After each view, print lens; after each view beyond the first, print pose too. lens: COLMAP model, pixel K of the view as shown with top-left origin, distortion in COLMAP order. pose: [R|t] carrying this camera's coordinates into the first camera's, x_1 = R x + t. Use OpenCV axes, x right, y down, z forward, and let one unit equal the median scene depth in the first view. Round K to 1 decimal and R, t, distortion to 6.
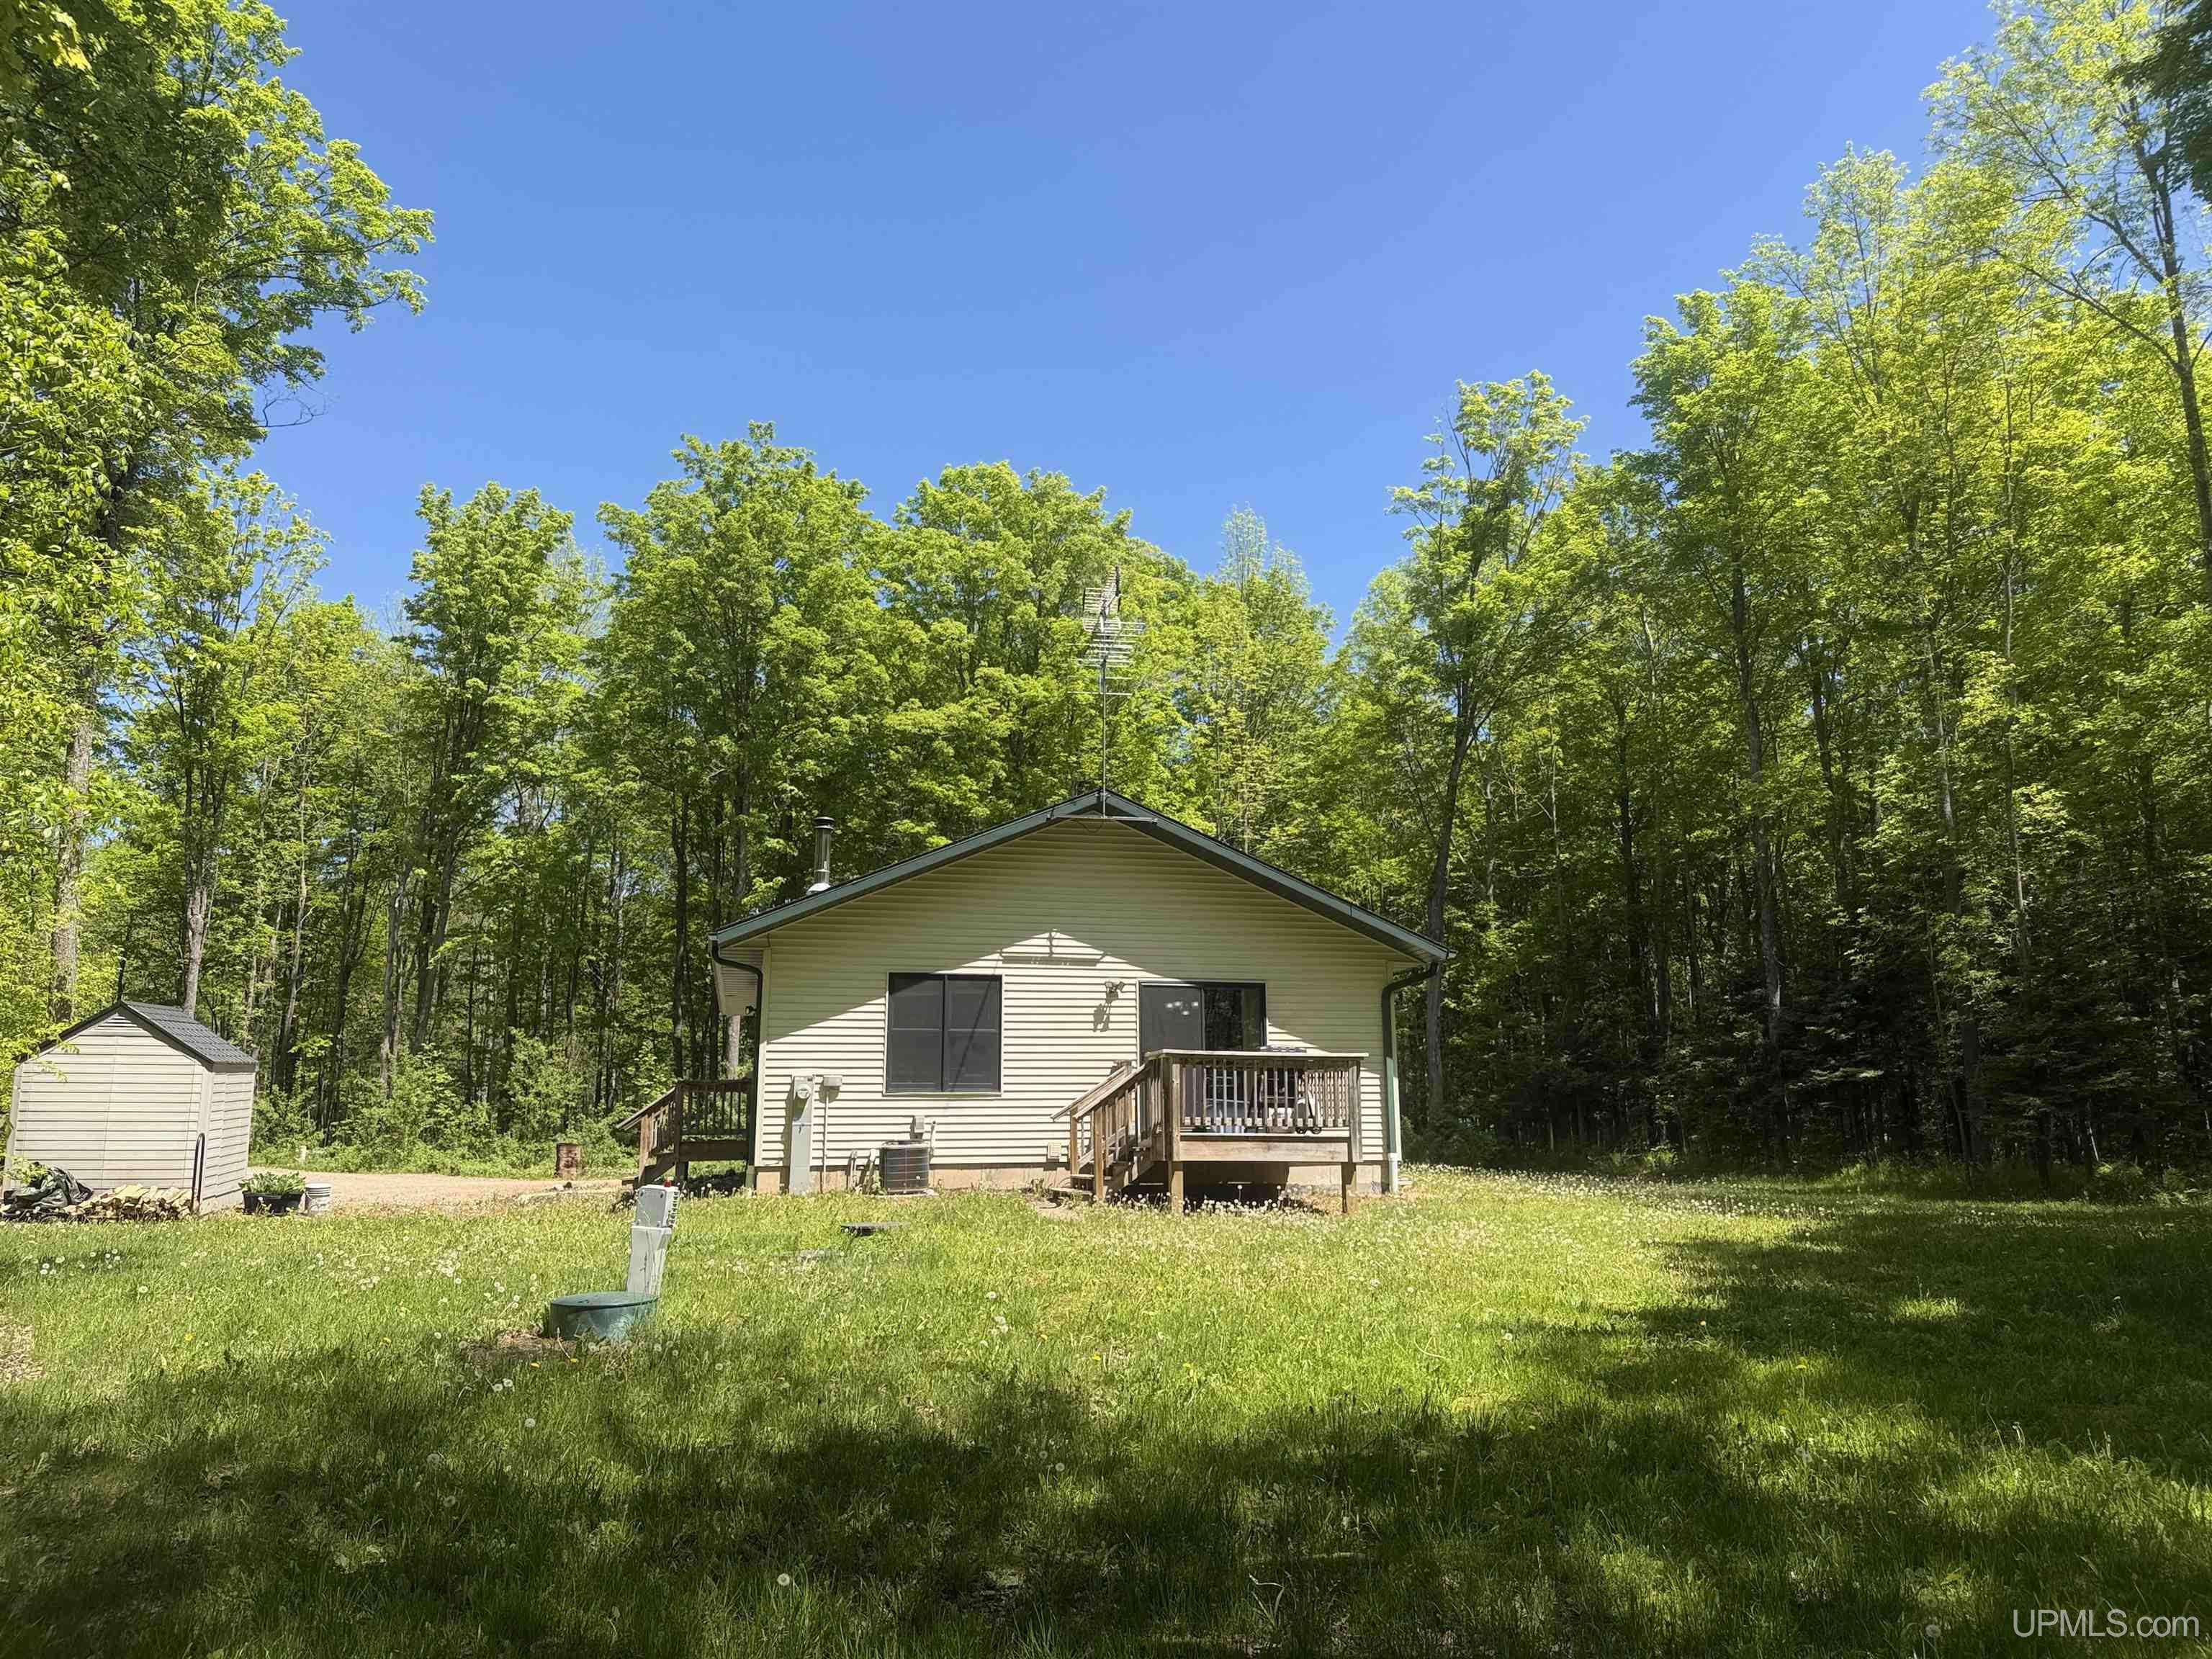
lens RADIAL K [[1541.3, 0, 1106.5], [0, 1541.3, 831.4], [0, 0, 1]] dist [-0.003202, -0.010129]
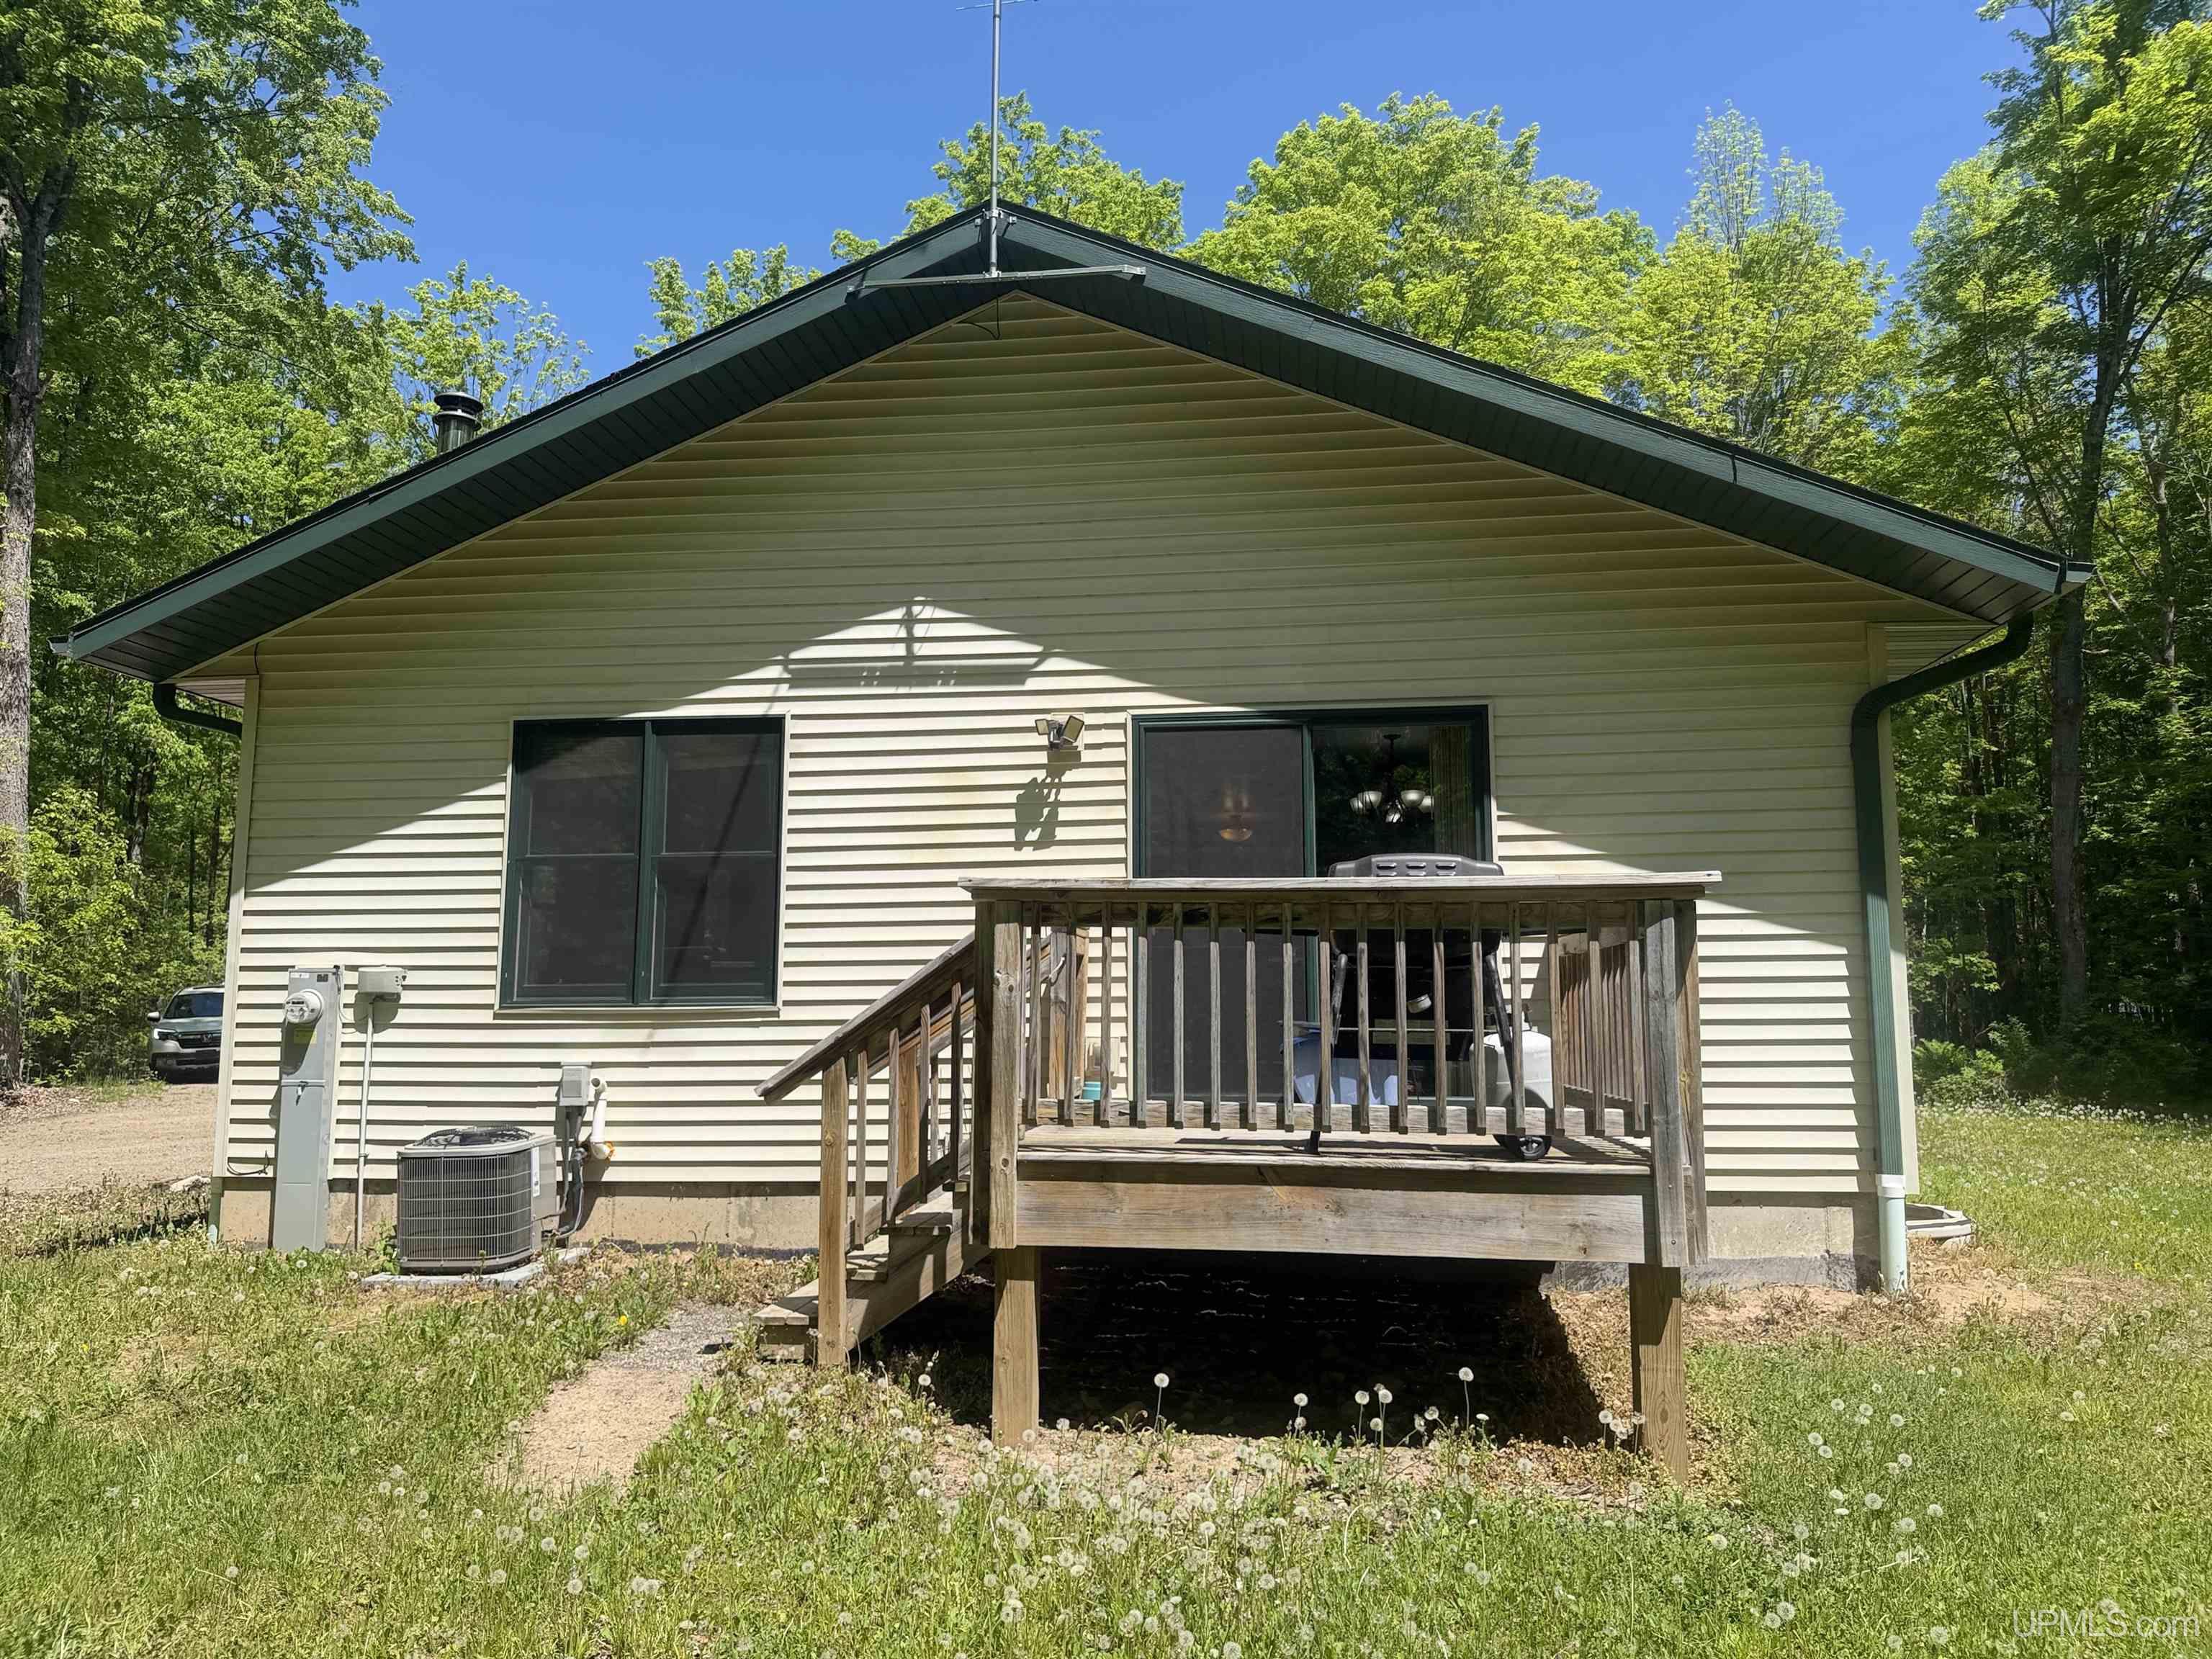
lens RADIAL K [[1541.3, 0, 1106.2], [0, 1541.3, 831.7], [0, 0, 1]] dist [-0.003202, -0.010129]
pose [[0.935511, -0.039500, -0.351081, 0.149355], [0.066939, 0.995548, 0.066362, 0.100954], [0.346897, -0.085584, 0.933990, 0.642554]]
